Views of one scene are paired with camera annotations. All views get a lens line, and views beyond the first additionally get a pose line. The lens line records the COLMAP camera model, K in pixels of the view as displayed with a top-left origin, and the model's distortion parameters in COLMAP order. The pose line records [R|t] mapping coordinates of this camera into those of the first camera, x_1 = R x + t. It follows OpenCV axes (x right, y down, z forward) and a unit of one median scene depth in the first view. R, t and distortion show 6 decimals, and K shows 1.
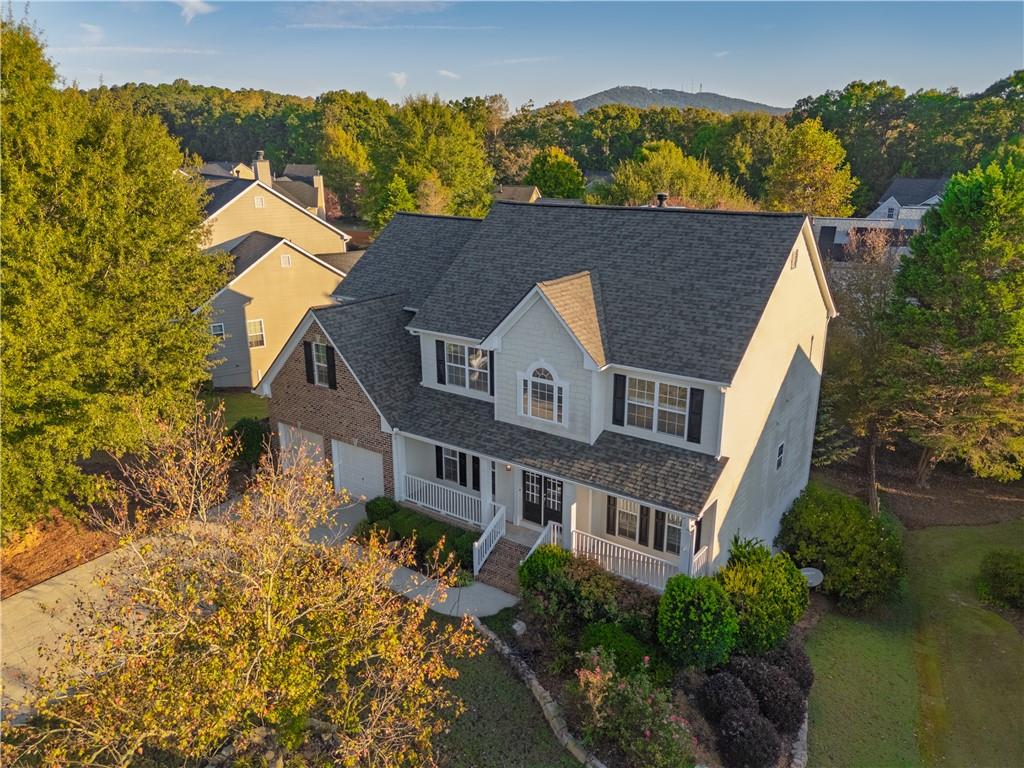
lens RADIAL K [[752.5, 0, 513.8], [0, 752.5, 380.6], [0, 0, 1]] dist [0.082450, -0.076999]
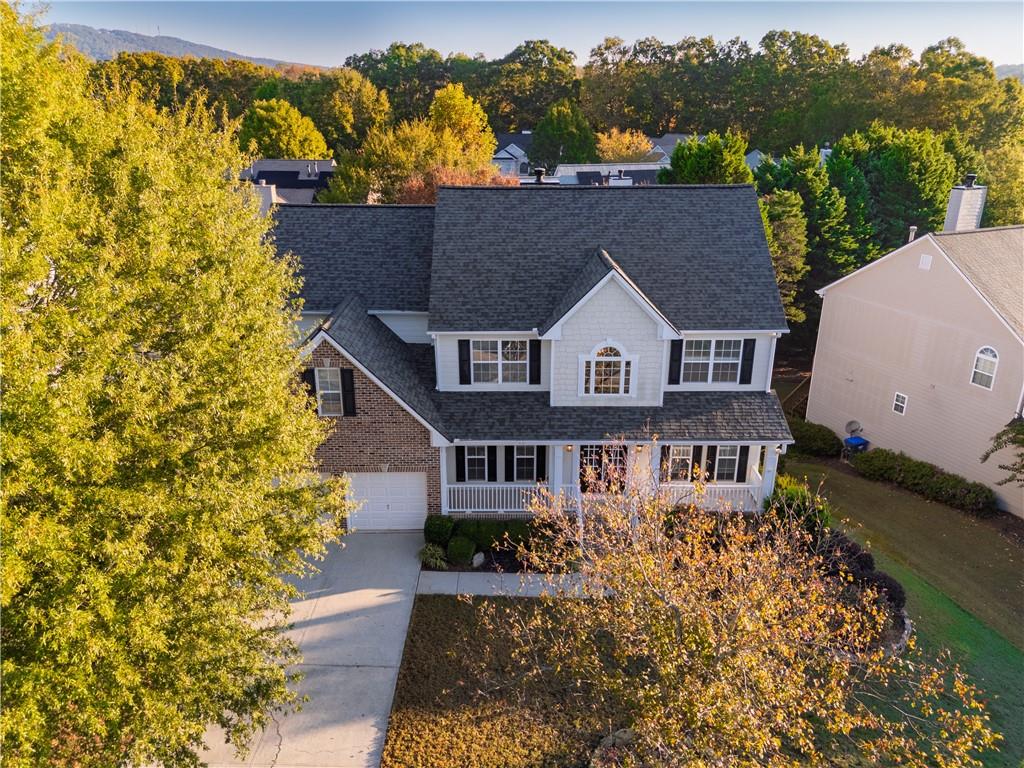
lens RADIAL K [[752.5, 0, 513.8], [0, 752.5, 380.6], [0, 0, 1]] dist [0.082450, -0.076999]
pose [[0.809943, -0.205118, 0.549472, -0.554597], [0.173515, 0.978715, 0.109588, -0.091661], [-0.560255, 0.006581, 0.828294, 0.166874]]
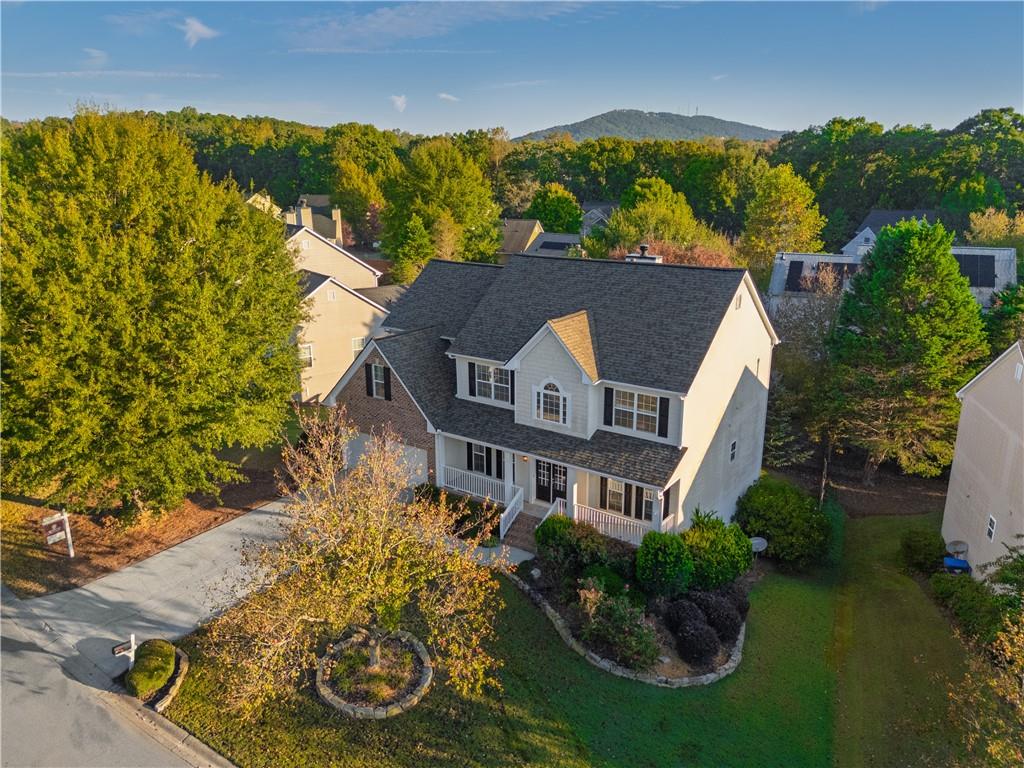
lens RADIAL K [[752.5, 0, 513.8], [0, 752.5, 380.6], [0, 0, 1]] dist [0.082450, -0.076999]
pose [[0.999997, -0.002061, 0.001457, -0.026054], [0.002099, 0.999651, -0.026326, 0.011733], [-0.001402, 0.026329, 0.999652, -0.286414]]
